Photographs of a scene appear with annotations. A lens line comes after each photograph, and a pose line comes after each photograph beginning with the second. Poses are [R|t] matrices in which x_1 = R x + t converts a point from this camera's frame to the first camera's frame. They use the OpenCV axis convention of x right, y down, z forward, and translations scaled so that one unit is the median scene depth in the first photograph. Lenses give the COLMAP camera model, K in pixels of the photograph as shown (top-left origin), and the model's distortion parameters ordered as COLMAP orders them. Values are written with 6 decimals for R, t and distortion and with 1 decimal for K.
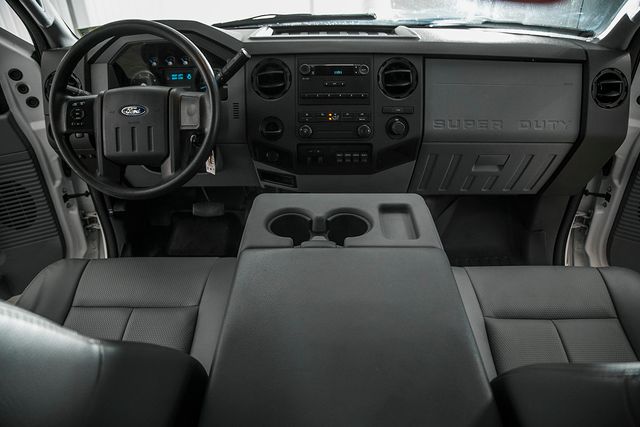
lens RADIAL K [[441.5, 0, 320.0], [0, 441.5, 213.5], [0, 0, 1]] dist [-0.054123, 0.008813]
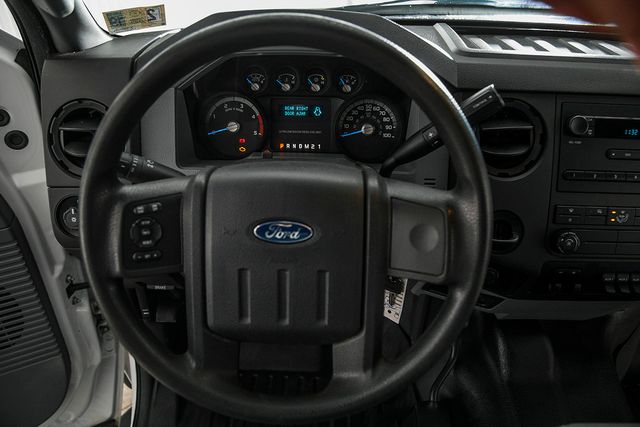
lens RADIAL K [[469.4, 0, 320.0], [0, 469.4, 213.5], [0, 0, 1]] dist [-0.059809, 0.005167]
pose [[0.998786, 0.023205, 0.043451, -0.338347], [-0.025391, 0.998404, 0.050450, -0.230200], [-0.042211, -0.051492, 0.997781, 0.440301]]
